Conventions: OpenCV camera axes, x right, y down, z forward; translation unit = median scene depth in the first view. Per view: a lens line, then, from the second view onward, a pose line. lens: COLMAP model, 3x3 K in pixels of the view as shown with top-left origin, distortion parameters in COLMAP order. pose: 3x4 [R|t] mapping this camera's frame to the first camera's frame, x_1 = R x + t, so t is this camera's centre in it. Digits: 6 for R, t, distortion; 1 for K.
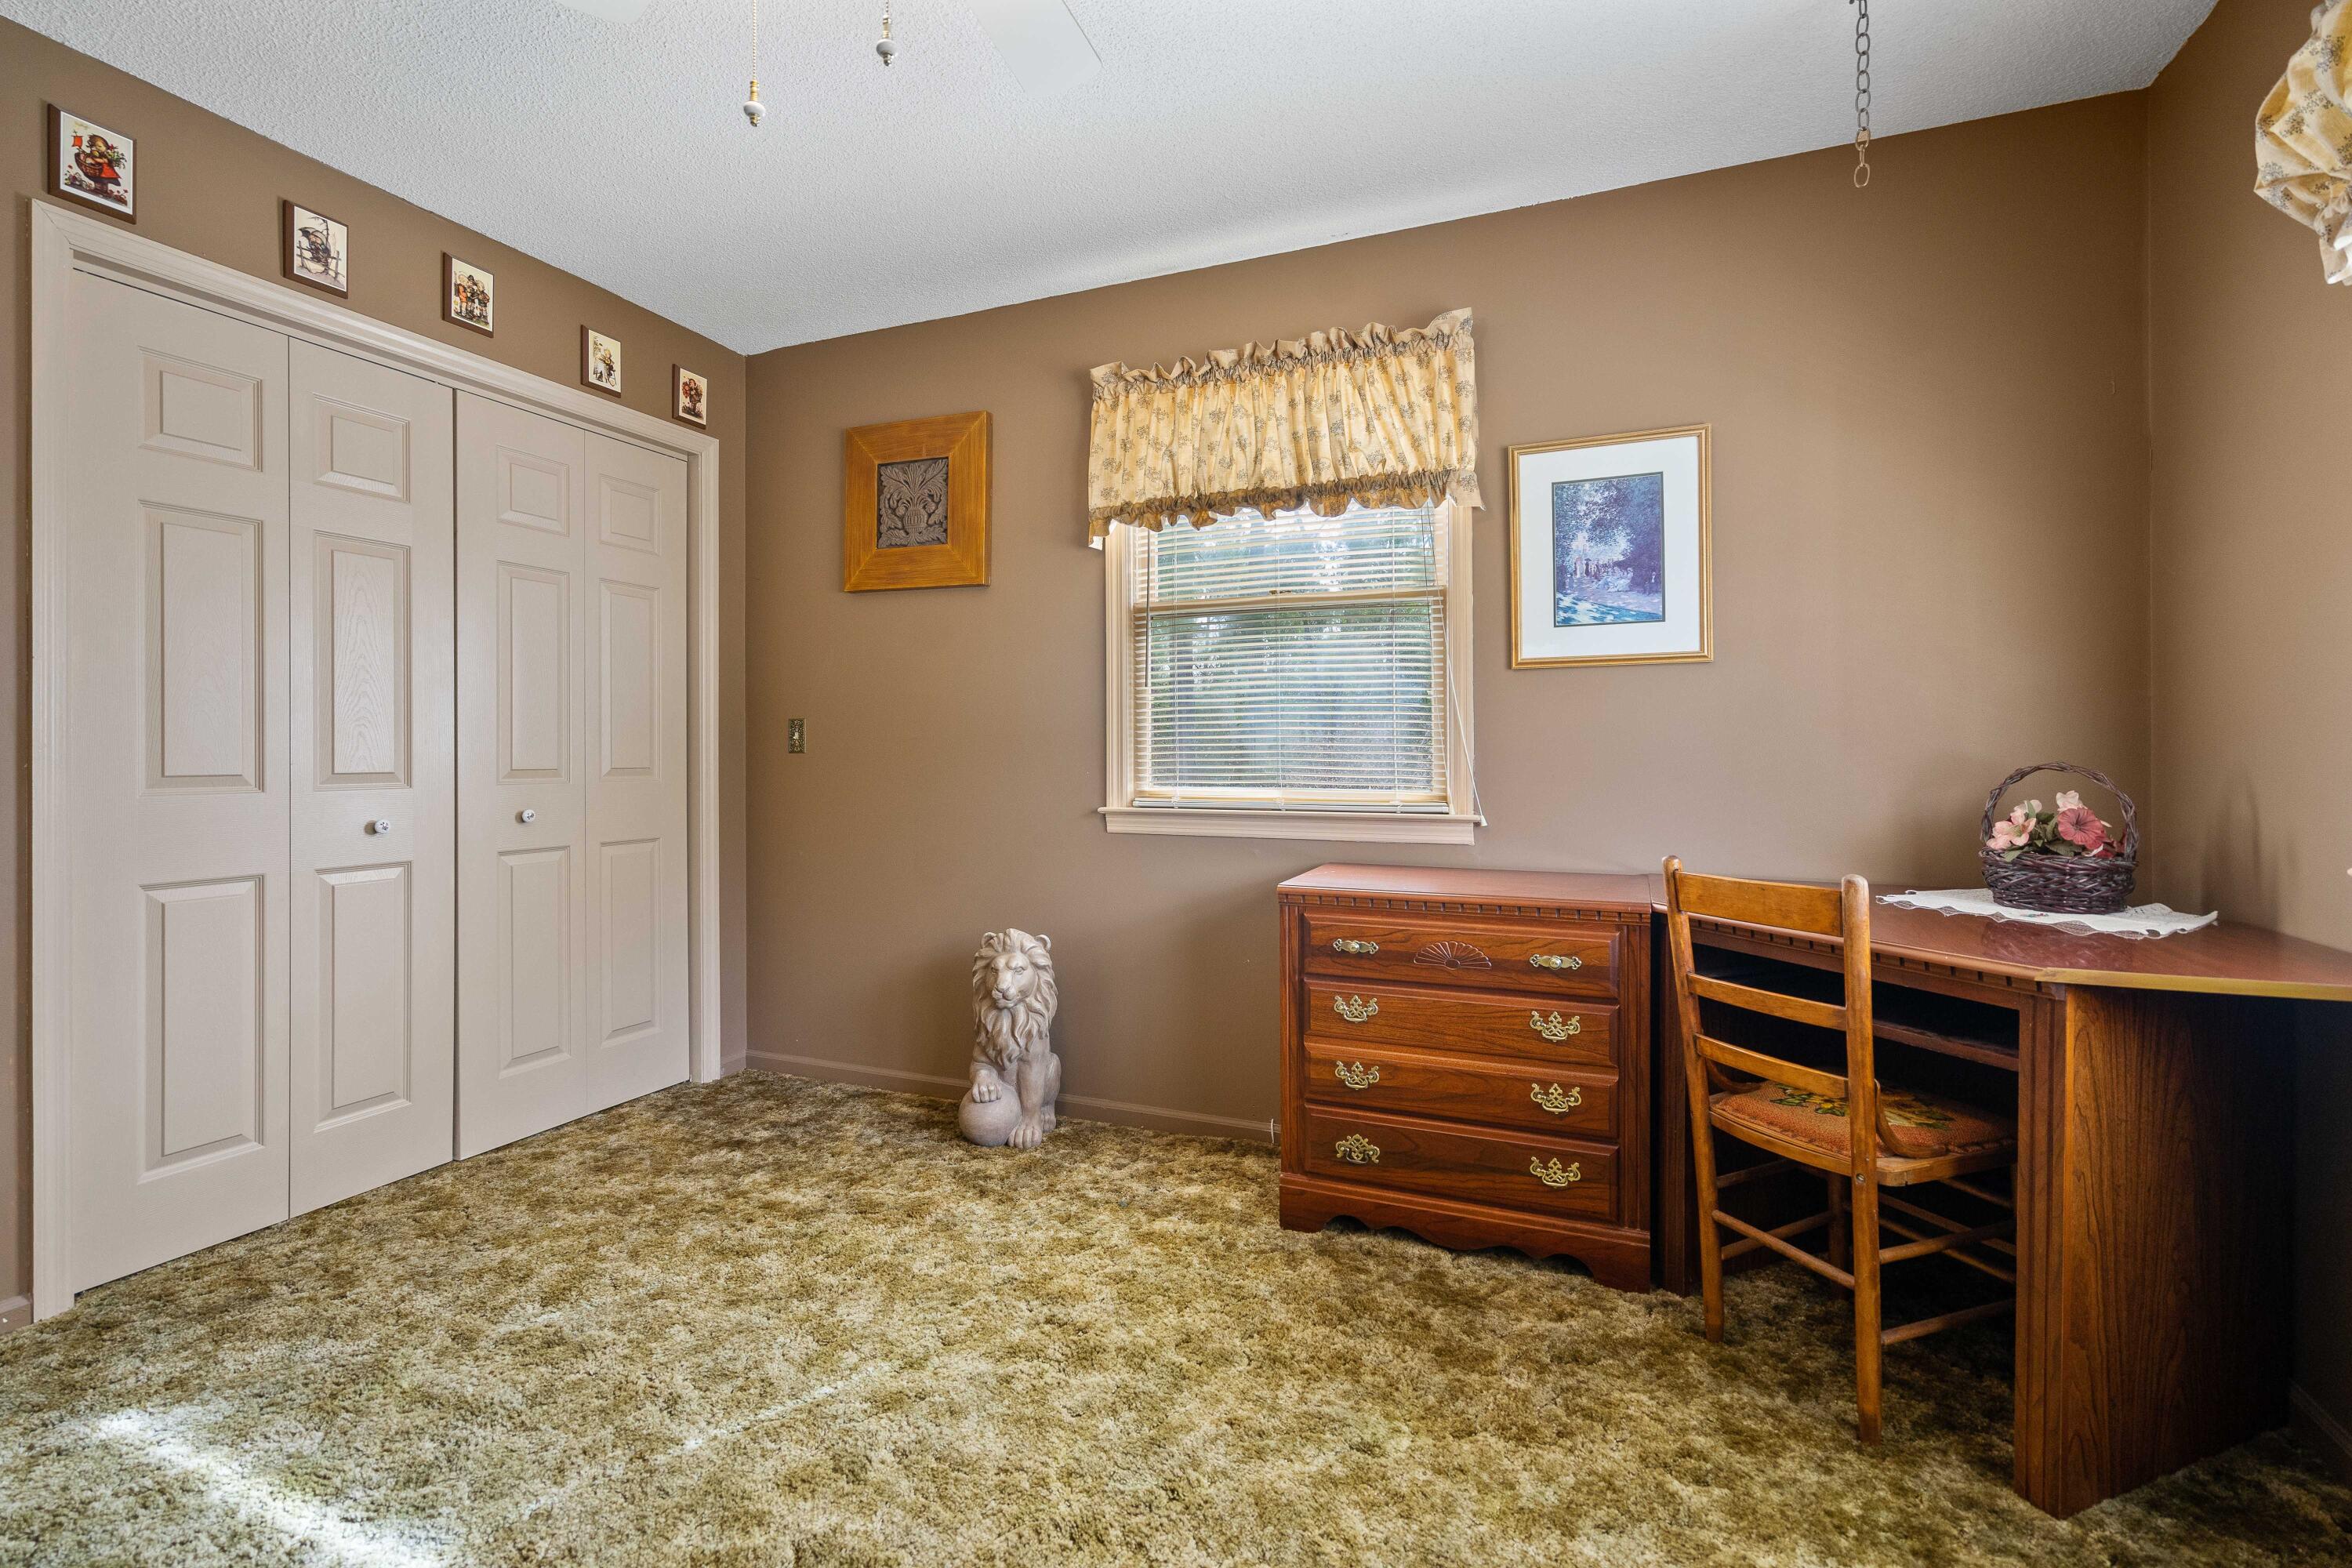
lens RADIAL K [[1062.8, 0, 1187.3], [0, 1062.8, 761.3], [0, 0, 1]] dist [-0.008156, 0.004721]
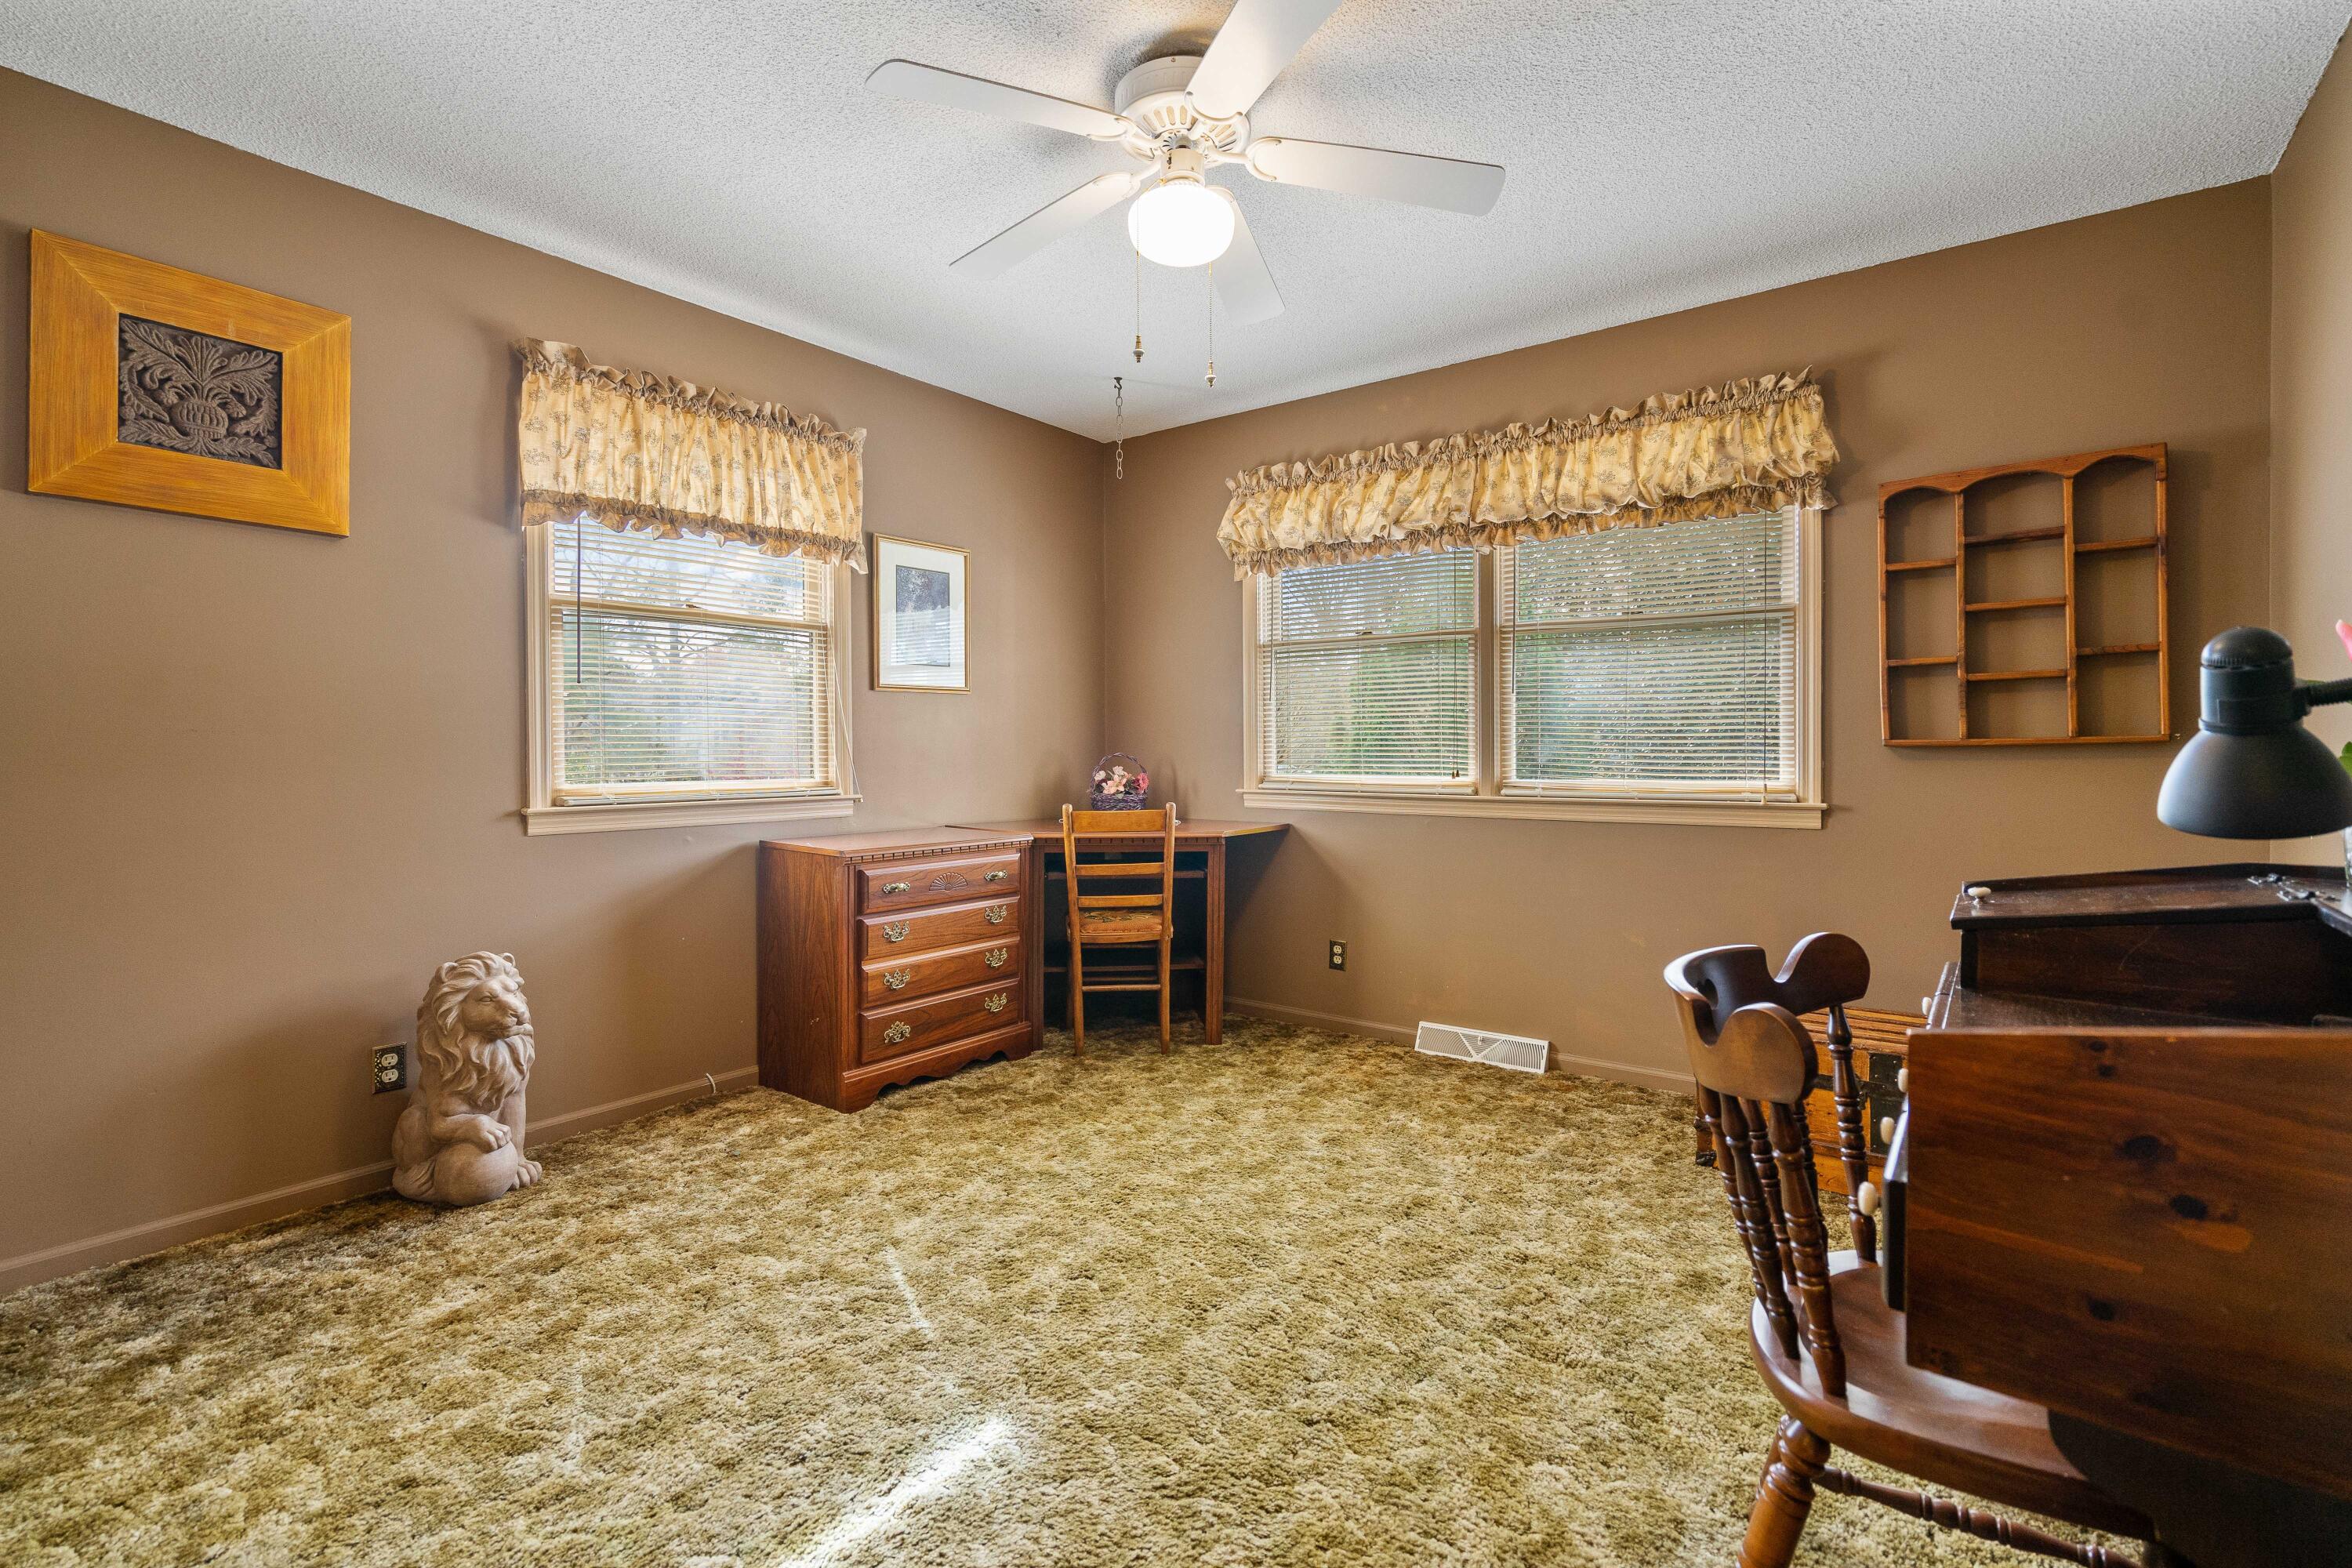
lens RADIAL K [[1056.7, 0, 1162.4], [0, 1056.7, 767.1], [0, 0, 1]] dist [0.001880, 0.001019]
pose [[0.265283, -0.021569, 0.963929, -0.973340], [0.005848, 0.999767, 0.020761, -0.011102], [-0.964153, 0.000129, 0.265348, 0.259951]]
